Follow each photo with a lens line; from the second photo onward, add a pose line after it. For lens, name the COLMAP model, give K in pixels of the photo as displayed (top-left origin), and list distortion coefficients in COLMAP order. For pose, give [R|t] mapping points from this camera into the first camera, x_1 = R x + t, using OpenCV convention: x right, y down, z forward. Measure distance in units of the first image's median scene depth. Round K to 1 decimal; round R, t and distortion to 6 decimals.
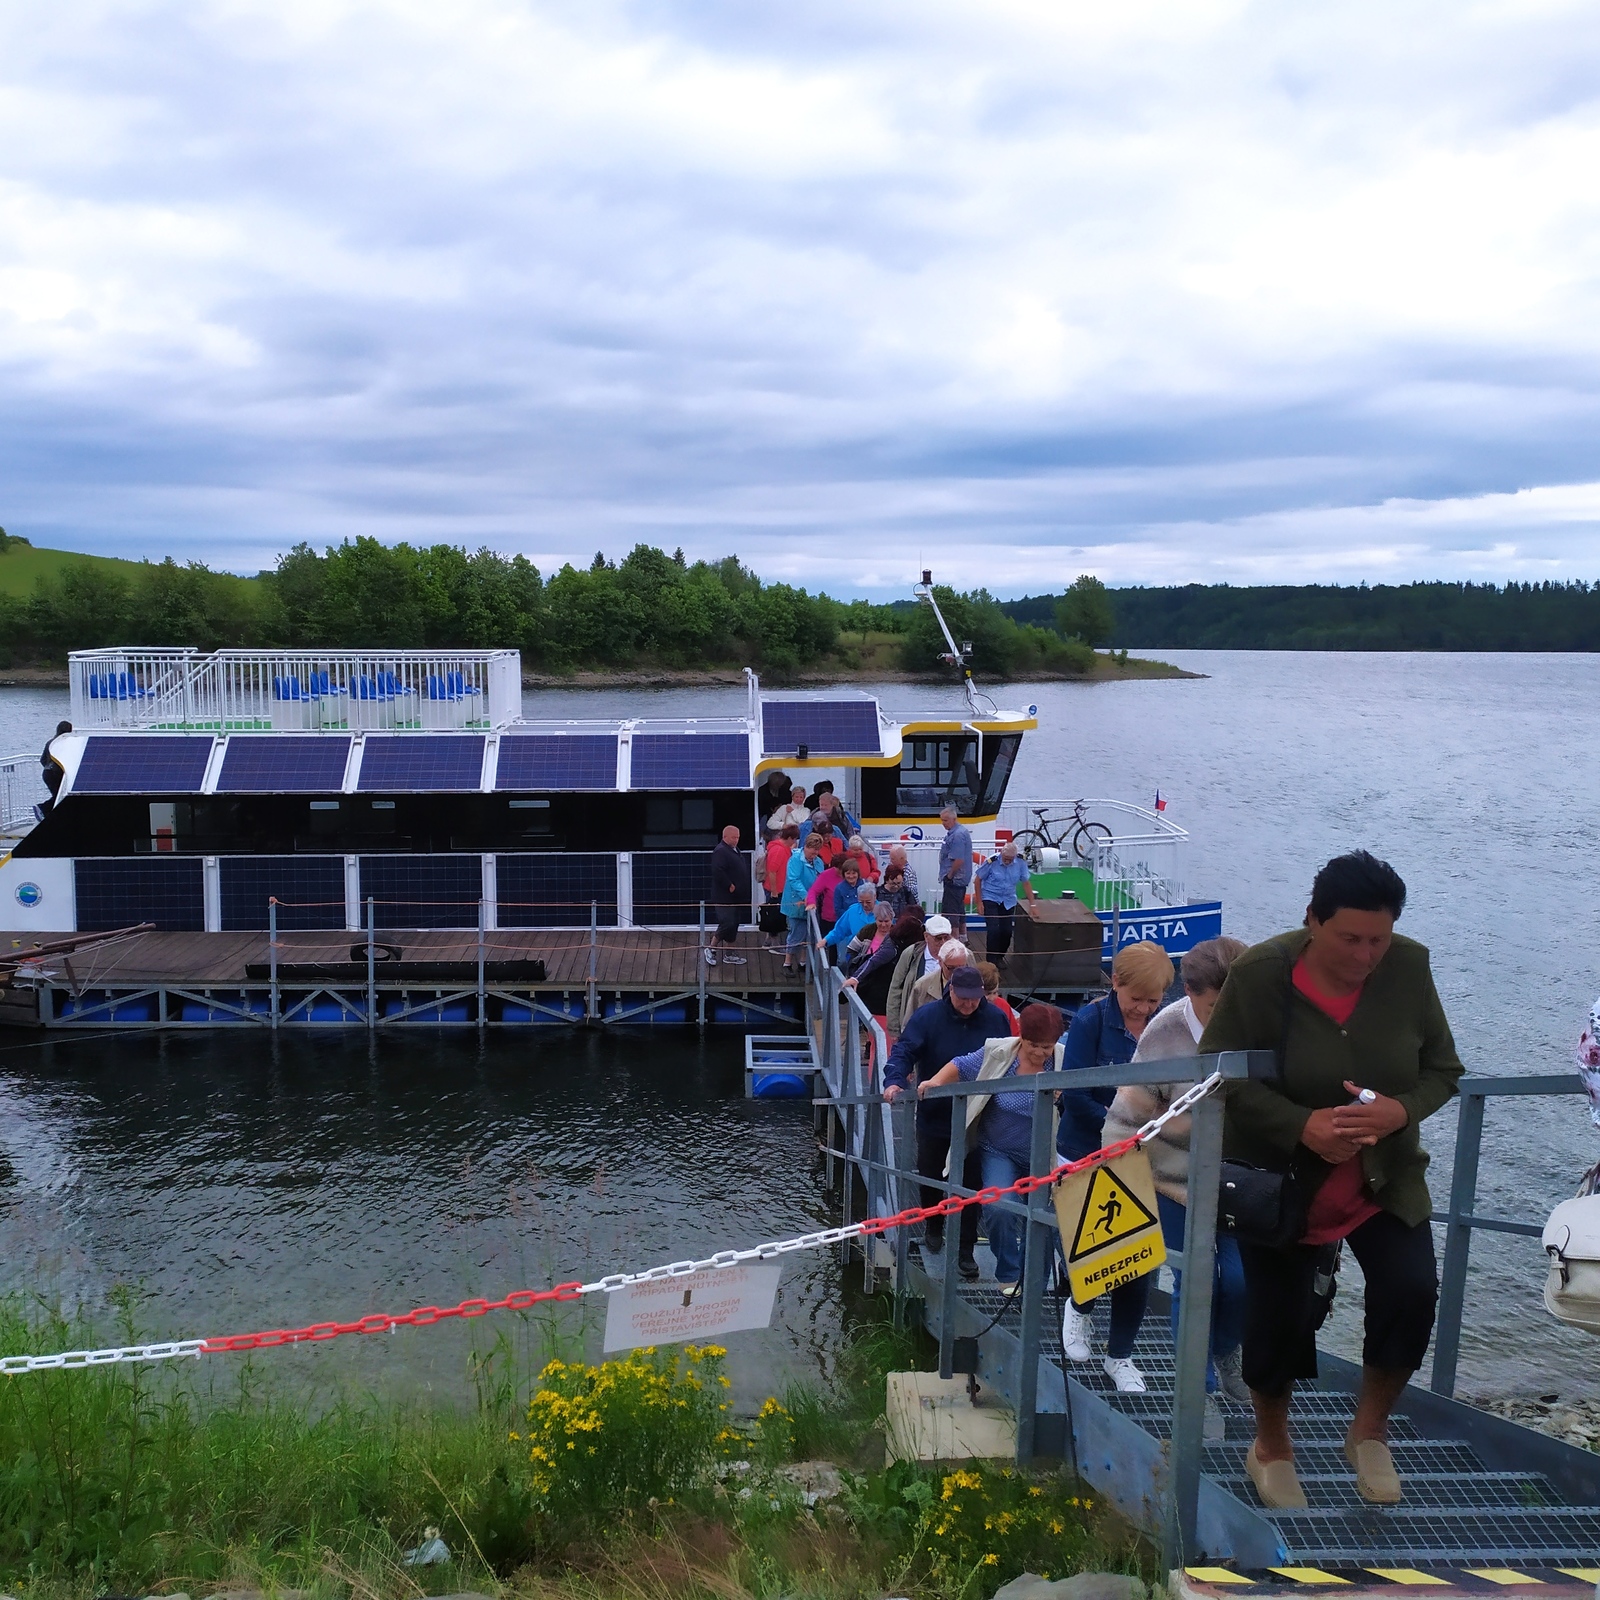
lens RADIAL K [[1577.4, 0, 800.0], [0, 1577.4, 800.0], [0, 0, 1]] dist [0.057846, -0.062999]
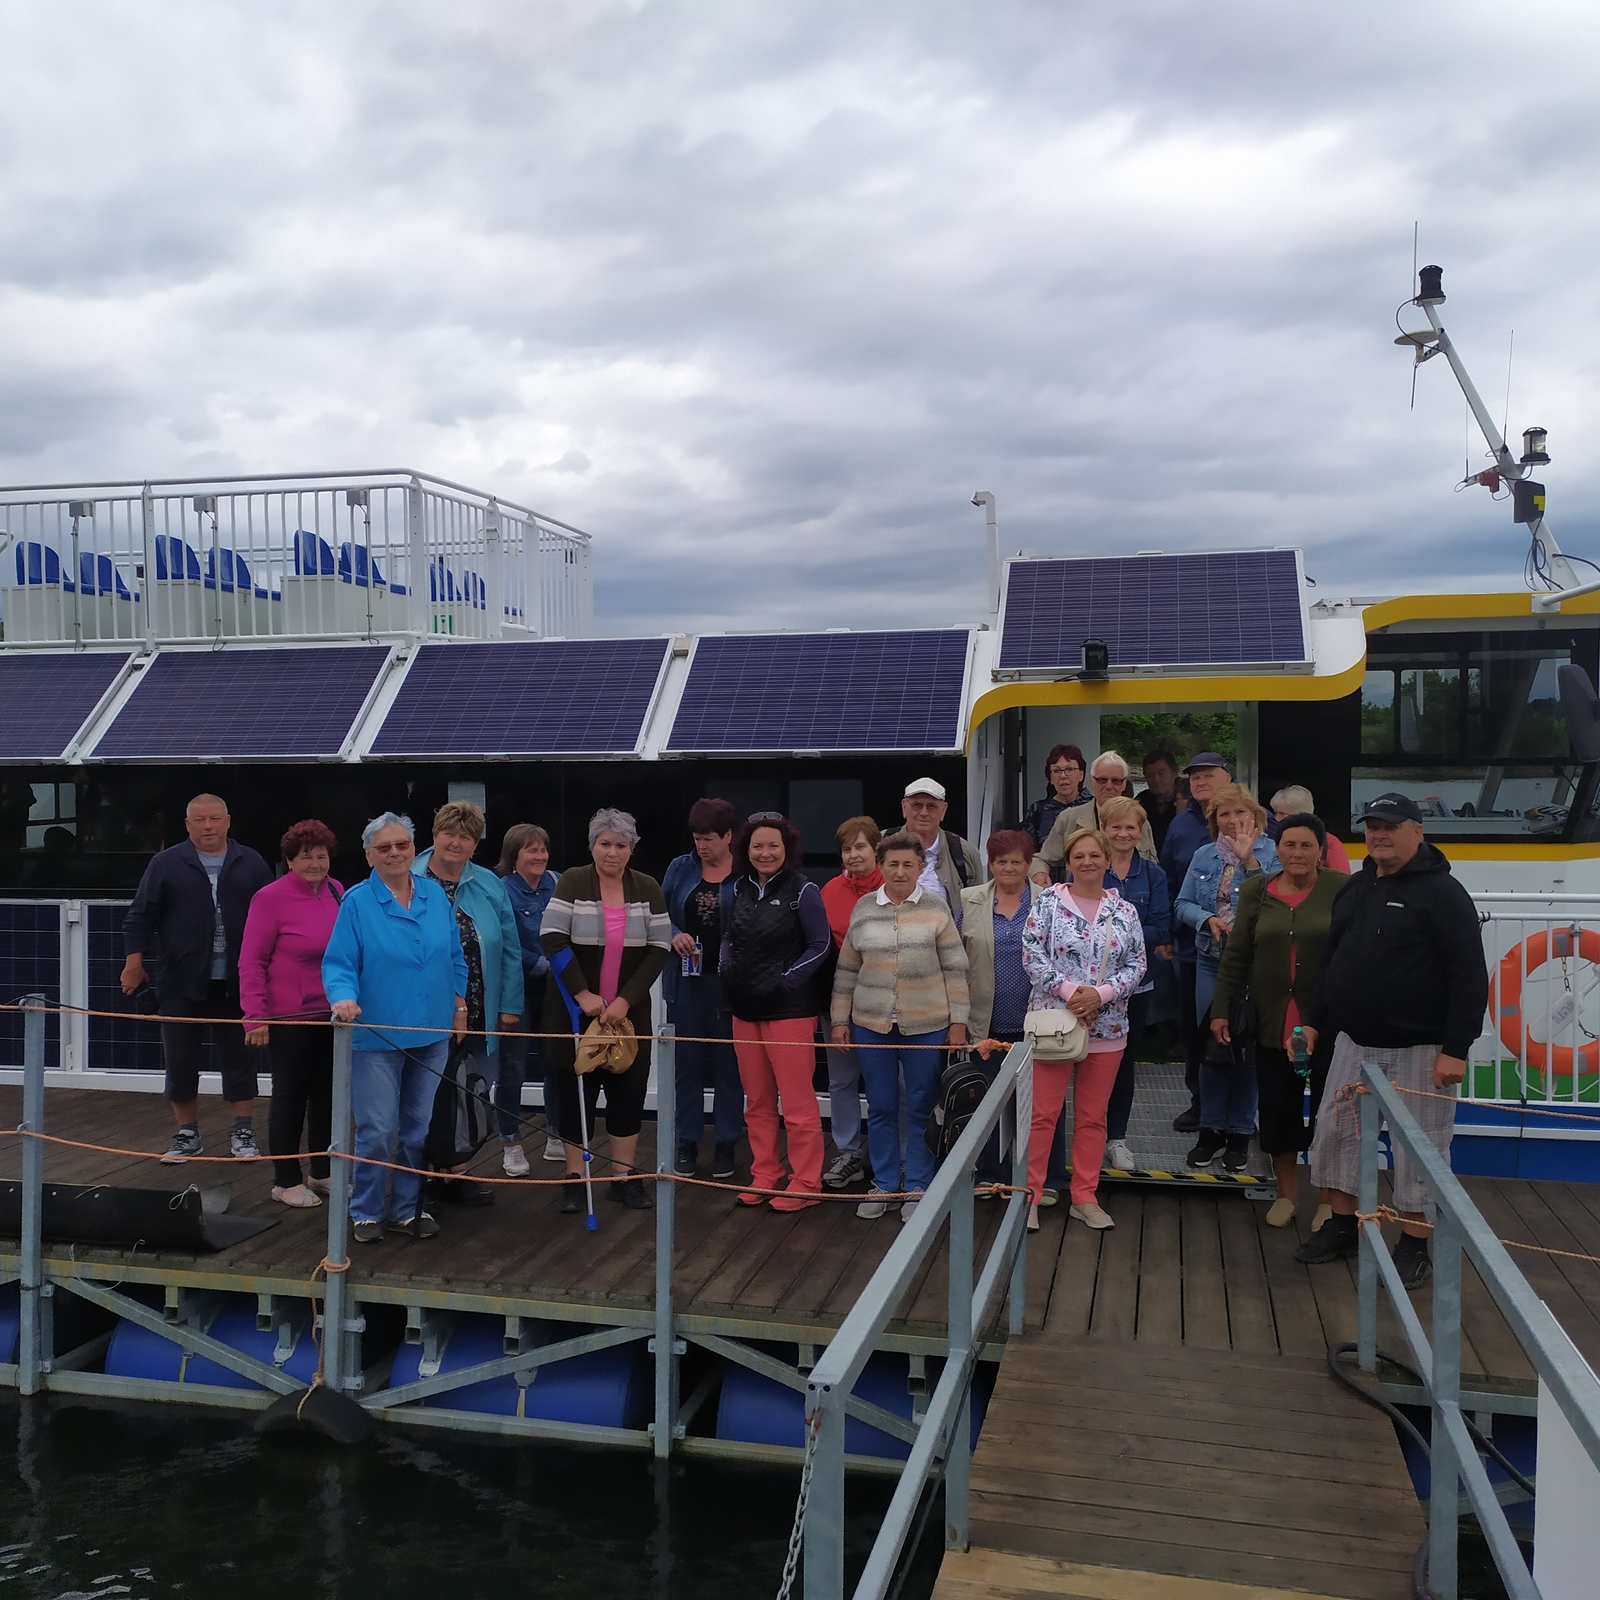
lens RADIAL K [[1577.4, 0, 800.0], [0, 1577.4, 800.0], [0, 0, 1]] dist [0.057846, -0.062999]
pose [[0.958937, 0.002788, -0.283605, 0.041306], [-0.024017, 0.997158, -0.071405, 0.032229], [0.282600, 0.075285, 0.956279, 0.573274]]
